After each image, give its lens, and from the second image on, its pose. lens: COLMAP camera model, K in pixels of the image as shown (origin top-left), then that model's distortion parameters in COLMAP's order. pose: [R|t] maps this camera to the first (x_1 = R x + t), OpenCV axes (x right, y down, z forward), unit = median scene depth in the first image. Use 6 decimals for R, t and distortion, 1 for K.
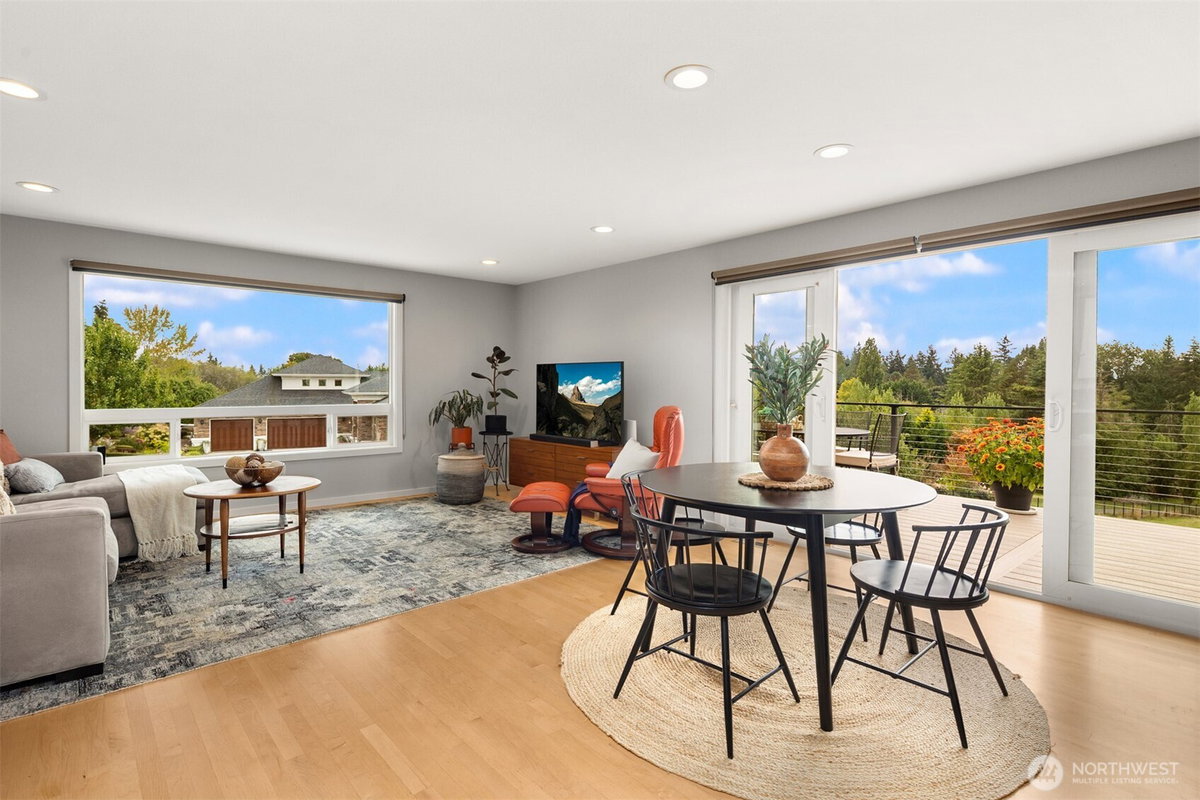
lens RADIAL K [[580.9, 0, 603.2], [0, 580.9, 390.8], [0, 0, 1]] dist [0.009788, 0.000097]
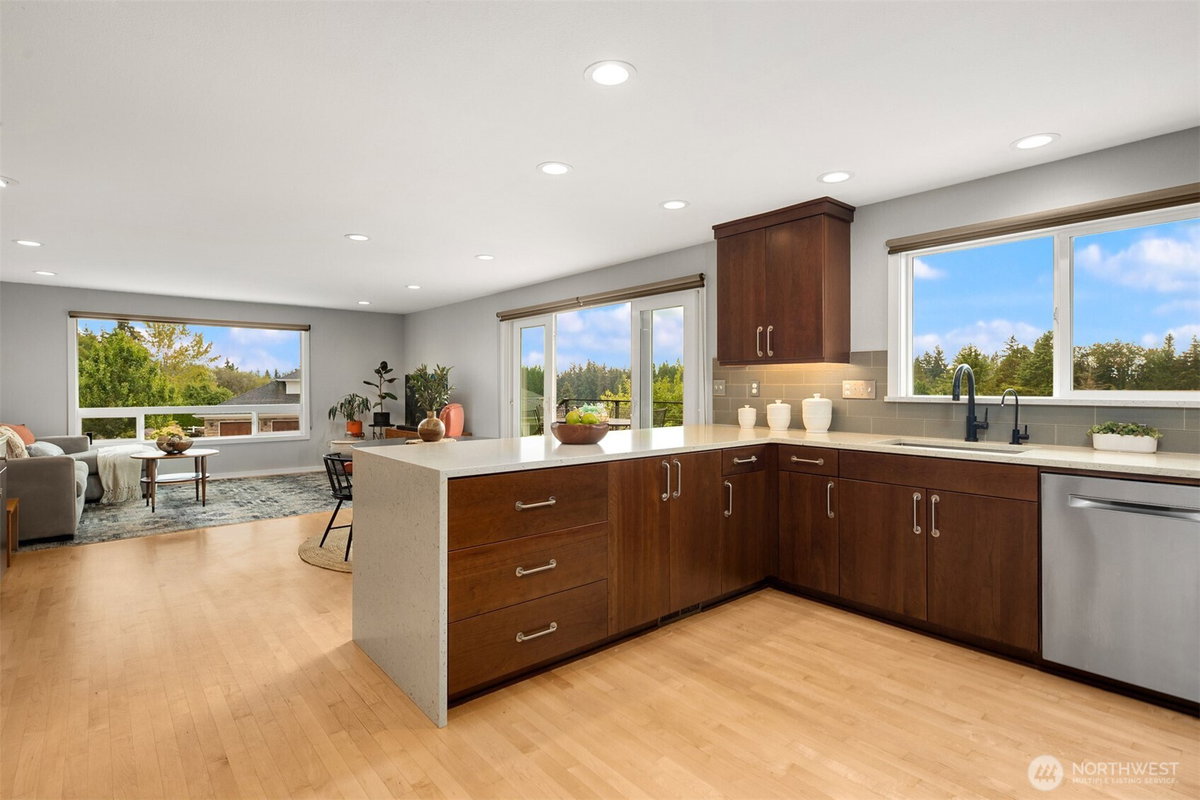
lens RADIAL K [[580.9, 0, 600.1], [0, 580.9, 391.9], [0, 0, 1]] dist [0.009788, 0.000097]
pose [[0.999582, -0.005961, -0.028288, 0.412699], [0.005909, 0.999981, -0.001926, 0.000735], [0.028299, 0.001758, 0.999598, -0.388303]]
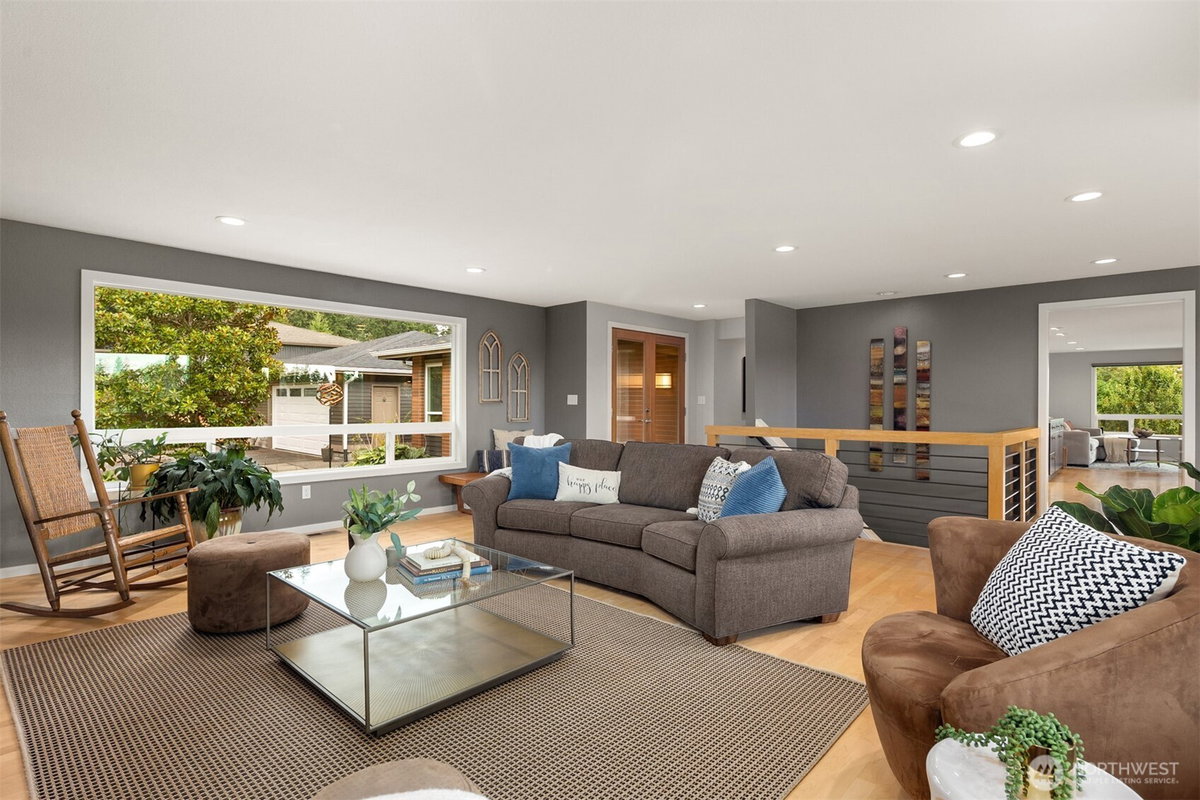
lens RADIAL K [[580.9, 0, 600.0], [0, 580.9, 407.0], [0, 0, 1]] dist [0.009788, 0.000097]
pose [[0.087895, -0.008817, -0.996091, 1.407221], [-0.009223, 0.999911, -0.009665, 0.038937], [0.996087, 0.010036, 0.087806, -1.339652]]
